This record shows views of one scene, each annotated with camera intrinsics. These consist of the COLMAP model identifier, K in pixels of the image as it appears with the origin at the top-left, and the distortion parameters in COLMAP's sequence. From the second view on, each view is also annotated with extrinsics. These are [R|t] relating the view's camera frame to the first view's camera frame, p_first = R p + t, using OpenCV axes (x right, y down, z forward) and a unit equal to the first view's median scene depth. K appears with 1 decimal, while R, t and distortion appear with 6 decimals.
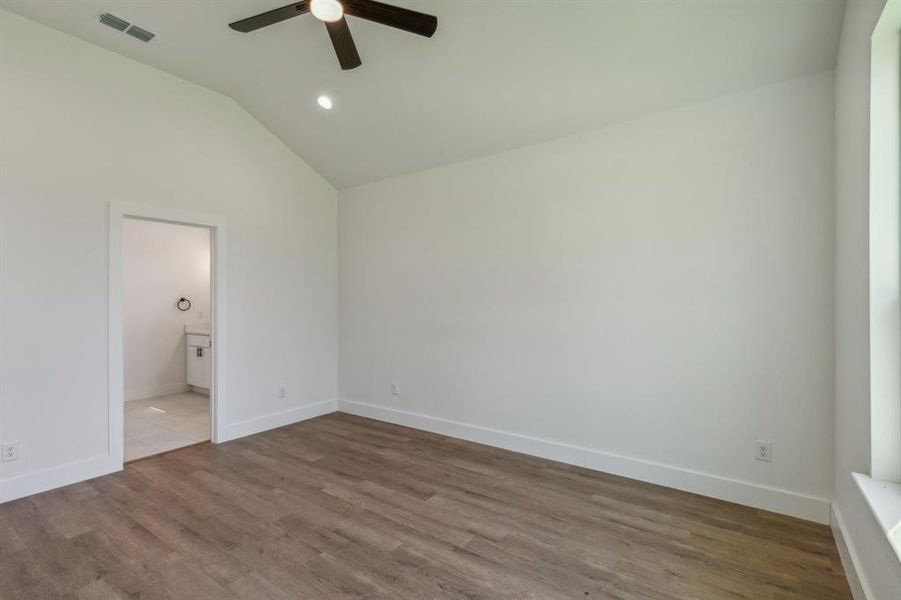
lens RADIAL K [[416.7, 0, 450.5], [0, 416.7, 300.0], [0, 0, 1]] dist [0.004641, -0.000631]
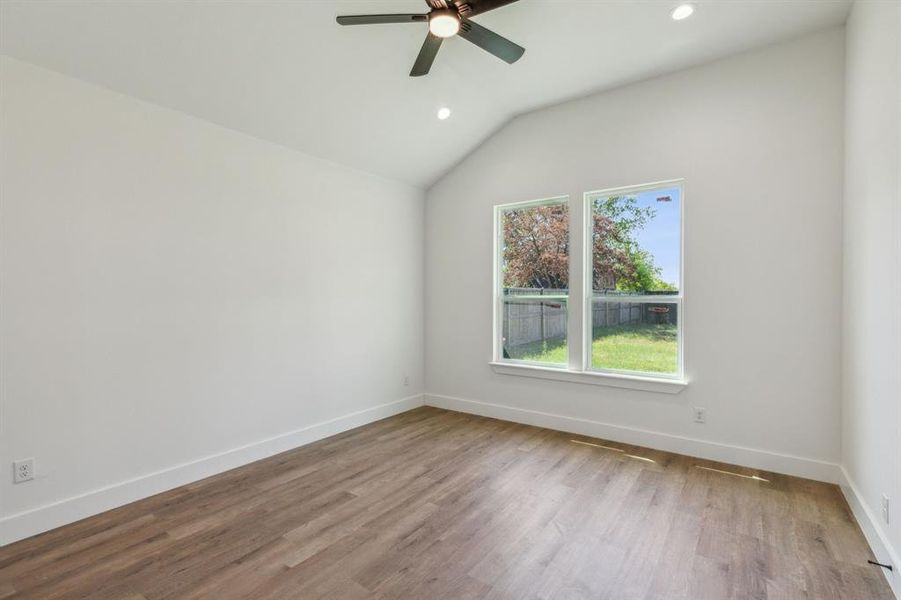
lens RADIAL K [[416.7, 0, 450.5], [0, 416.7, 300.0], [0, 0, 1]] dist [0.004641, -0.000631]
pose [[-0.003648, -0.000755, 0.999993, -1.044099], [-0.000511, 1.000000, 0.000753, -0.001179], [-0.999993, -0.000509, -0.003649, 0.747095]]
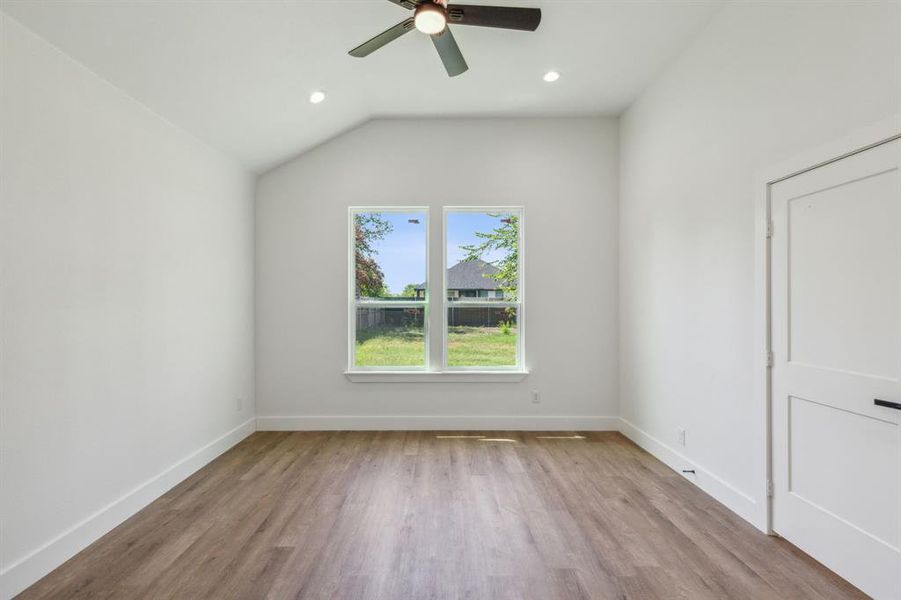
lens RADIAL K [[423.5, 0, 435.1], [0, 423.5, 301.9], [0, 0, 1]] dist [0.003727, -0.000053]
pose [[-0.575221, 0.008425, 0.817955, -0.884026], [0.004773, 0.999965, -0.006944, -0.001209], [-0.817984, -0.000090, -0.575240, 1.210879]]
